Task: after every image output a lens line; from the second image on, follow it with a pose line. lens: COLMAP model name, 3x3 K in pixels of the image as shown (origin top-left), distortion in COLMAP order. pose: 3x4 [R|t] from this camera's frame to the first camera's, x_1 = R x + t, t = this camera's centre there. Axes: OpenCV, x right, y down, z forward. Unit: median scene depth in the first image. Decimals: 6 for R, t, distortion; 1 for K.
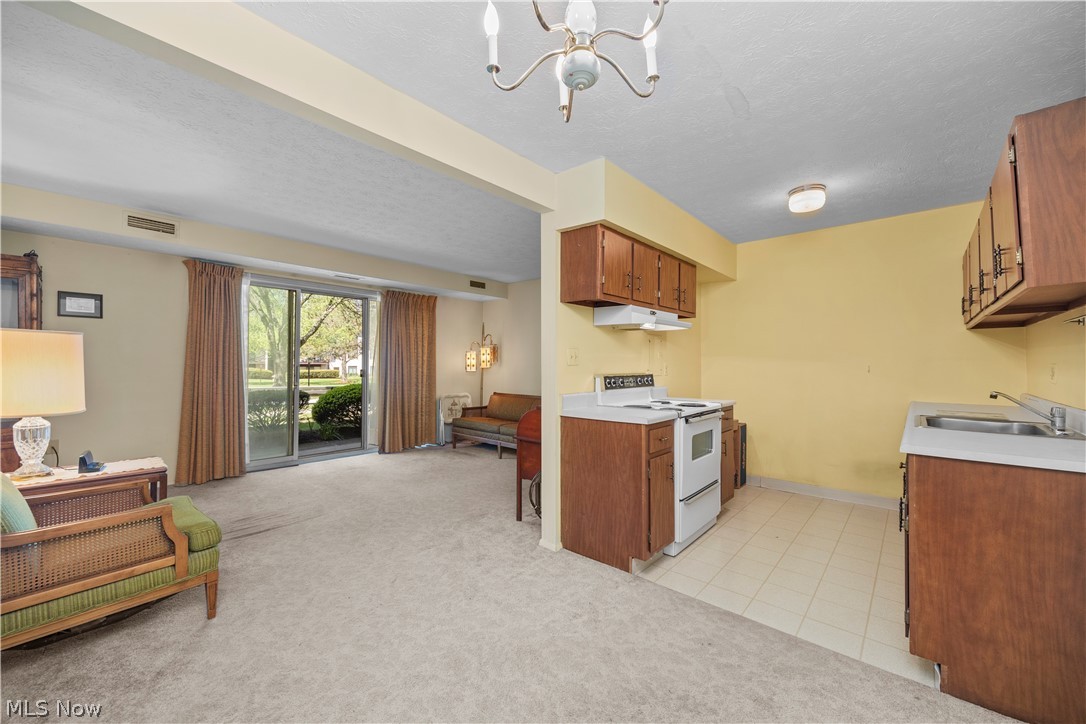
lens RADIAL K [[434.6, 0, 540.8], [0, 434.6, 361.0], [0, 0, 1]] dist [0.010116, -0.001854]
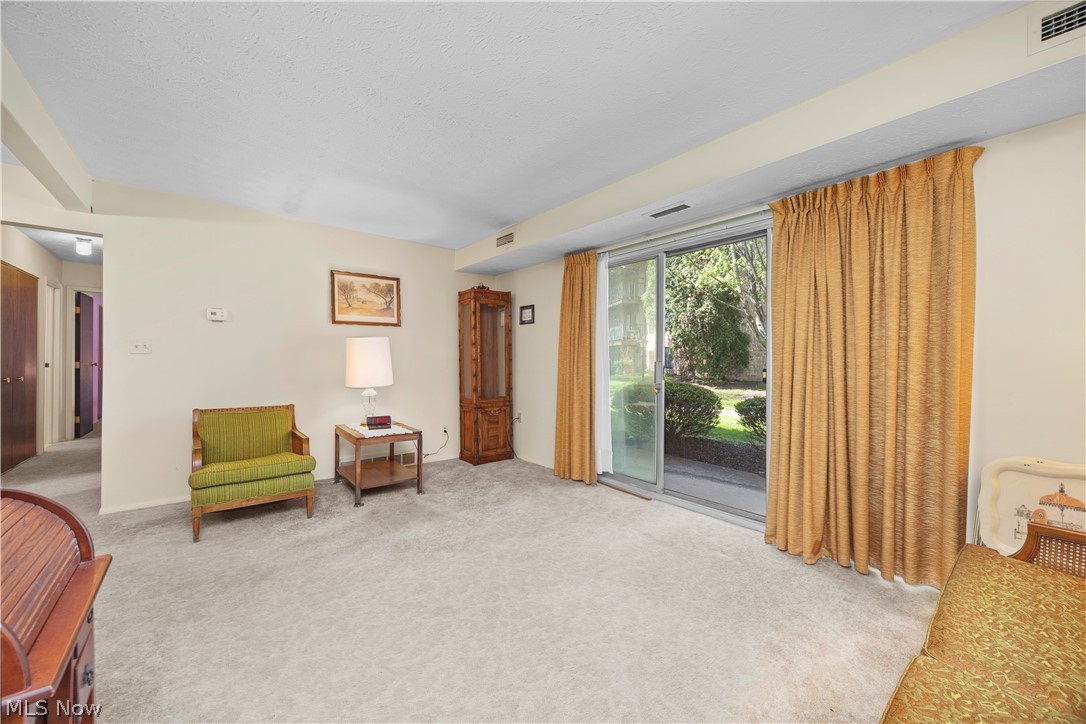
lens RADIAL K [[418.9, 0, 541.3], [0, 418.9, 361.6], [0, 0, 1]] dist [0.001533, 0.000232]
pose [[-0.163118, -0.004006, -0.986598, 0.225761], [-0.002878, 0.999989, -0.003585, 0.022523], [0.986602, 0.002255, -0.163128, 1.430785]]
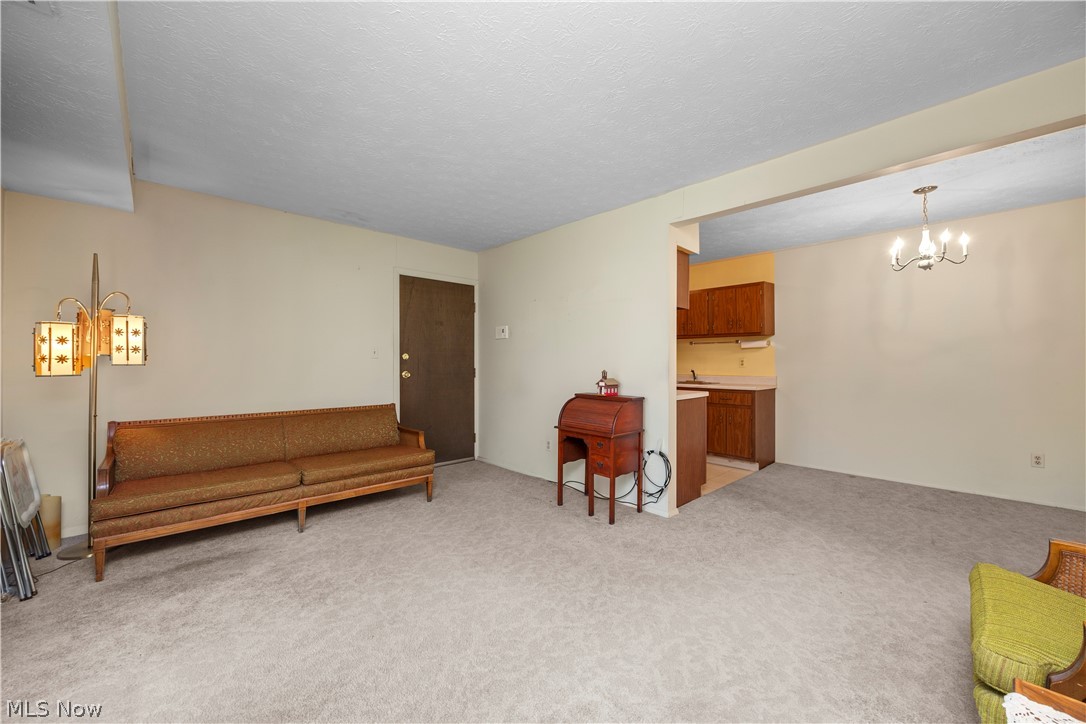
lens RADIAL K [[418.9, 0, 544.1], [0, 418.9, 362.6], [0, 0, 1]] dist [0.001533, 0.000232]
pose [[0.083190, -0.007782, 0.996503, -0.986192], [-0.008390, 0.999929, 0.008509, 0.013089], [-0.996498, -0.009068, 0.083119, 1.098712]]
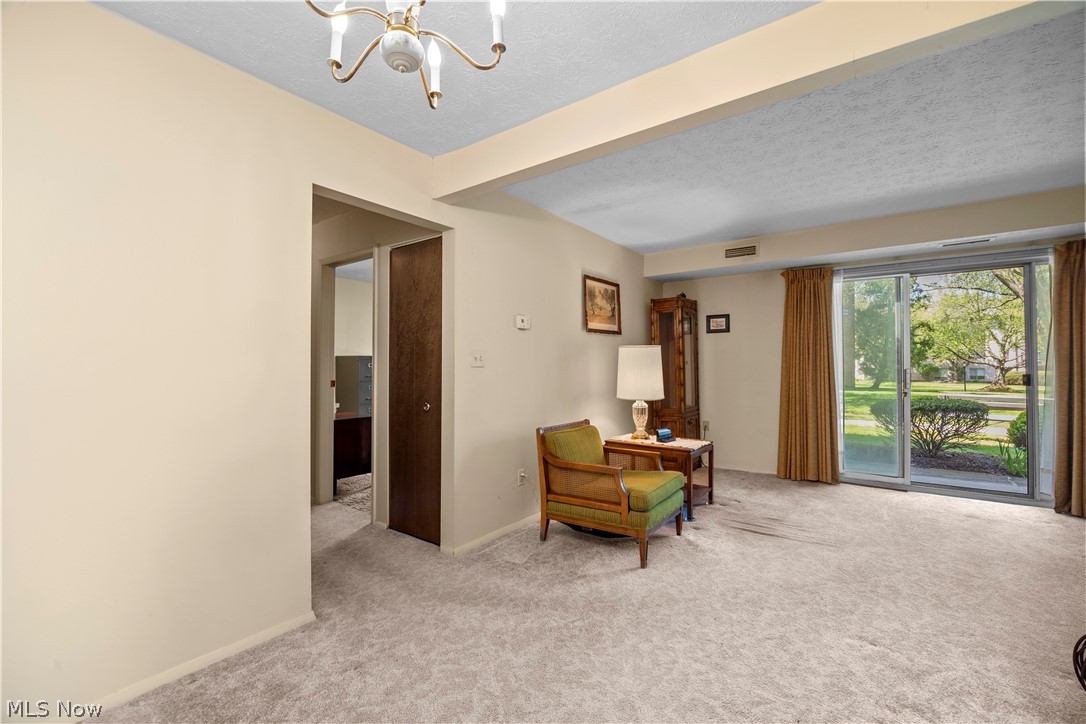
lens RADIAL K [[449.1, 0, 535.7], [0, 449.1, 363.3], [0, 0, 1]] dist [-0.017315, 0.000914]
pose [[0.075103, -0.011296, -0.997112, 0.326003], [0.008843, 0.999904, -0.010662, 0.006089], [0.997137, -0.008016, 0.075196, 0.382211]]
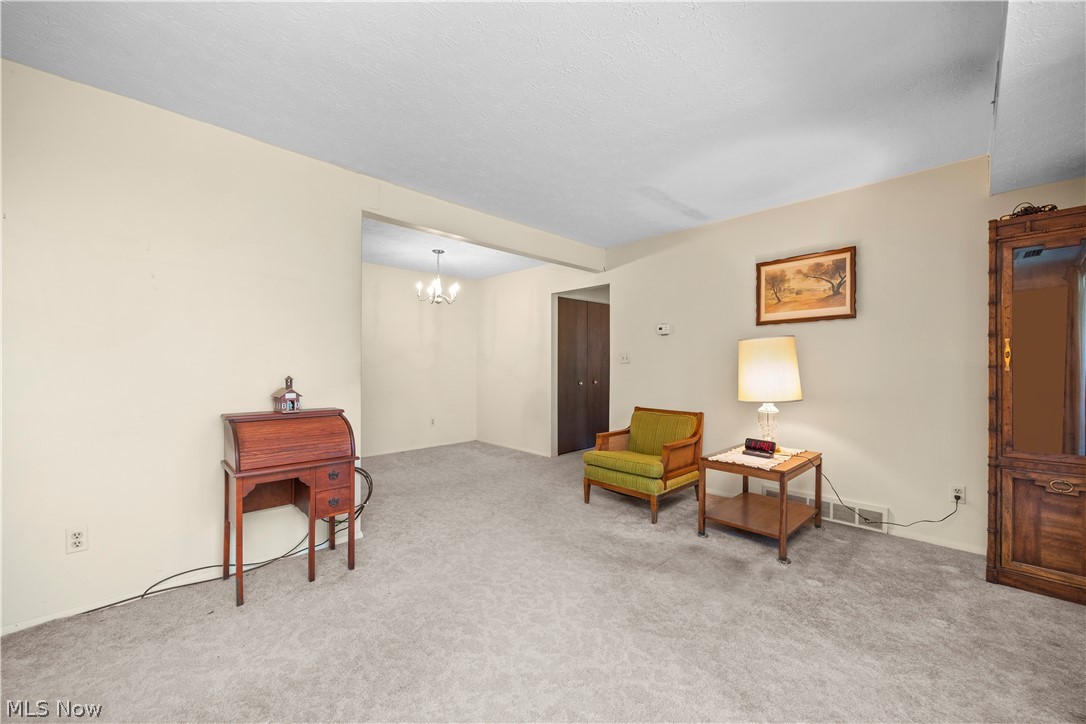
lens RADIAL K [[434.6, 0, 540.9], [0, 434.6, 365.3], [0, 0, 1]] dist [0.010116, -0.001854]
pose [[-0.996792, -0.008953, 0.079535, -0.438567], [-0.009393, 0.999943, -0.005157, 0.019579], [-0.079484, -0.005888, -0.996819, 1.763242]]
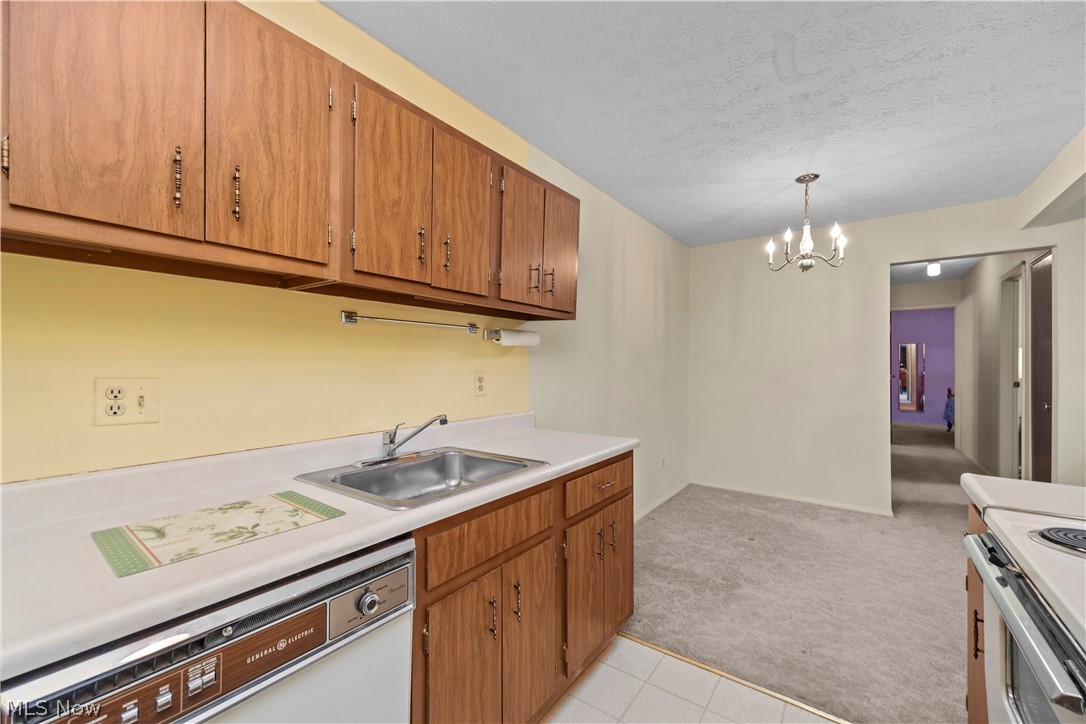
lens RADIAL K [[434.6, 0, 547.7], [0, 434.6, 366.4], [0, 0, 1]] dist [0.010116, -0.001854]
pose [[-0.996178, -0.001789, -0.087332, 0.611750], [-0.001443, 0.999991, -0.004020, -0.002739], [0.087338, -0.003879, -0.996171, 1.127357]]
